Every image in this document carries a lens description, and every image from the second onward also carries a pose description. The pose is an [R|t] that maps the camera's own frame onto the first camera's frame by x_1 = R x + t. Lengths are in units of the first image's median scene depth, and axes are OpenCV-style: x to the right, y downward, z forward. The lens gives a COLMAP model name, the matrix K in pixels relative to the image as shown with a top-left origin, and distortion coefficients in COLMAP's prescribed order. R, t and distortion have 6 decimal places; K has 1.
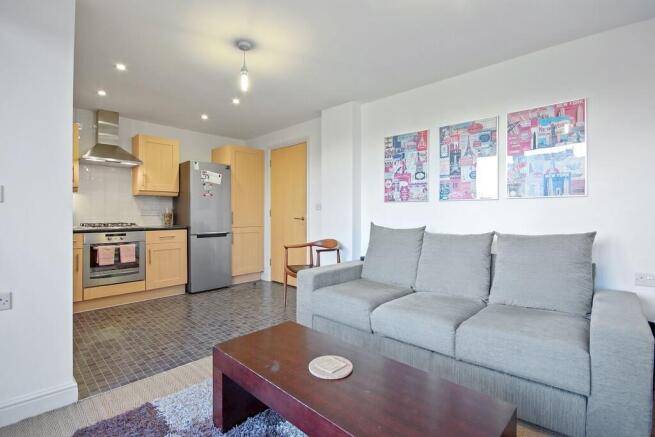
lens RADIAL K [[303.8, 0, 327.5], [0, 303.8, 218.5], [0, 0, 1]] dist [0.000889, -0.008066]
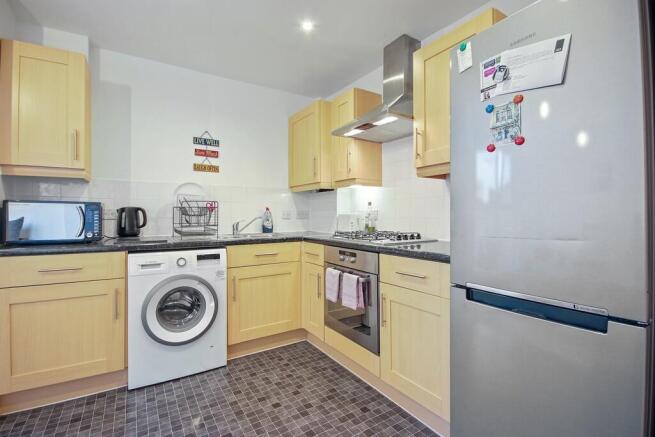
lens RADIAL K [[303.8, 0, 327.5], [0, 303.8, 218.5], [0, 0, 1]] dist [0.000889, -0.008066]
pose [[-0.243893, 0.003999, -0.969794, 0.272426], [-0.008203, 0.999947, 0.006186, -0.016317], [0.969767, 0.009464, -0.243847, 1.273527]]
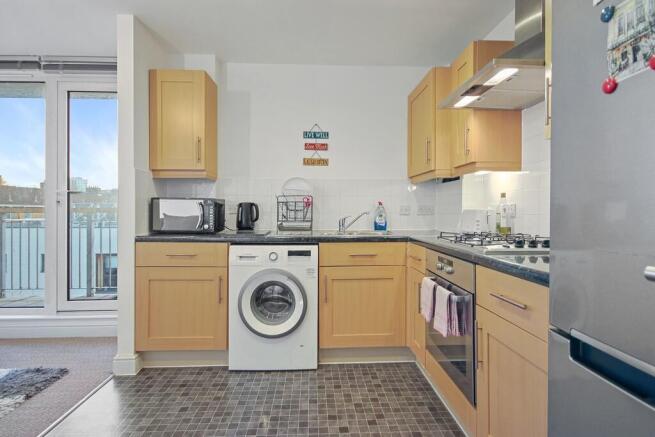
lens RADIAL K [[330.1, 0, 326.6], [0, 330.1, 213.4], [0, 0, 1]] dist [-0.000733, 0.000078]
pose [[-0.697866, -0.002991, -0.716222, 0.143833], [-0.014043, 0.999856, 0.009508, -0.017970], [0.716091, 0.016693, -0.697808, 1.399985]]
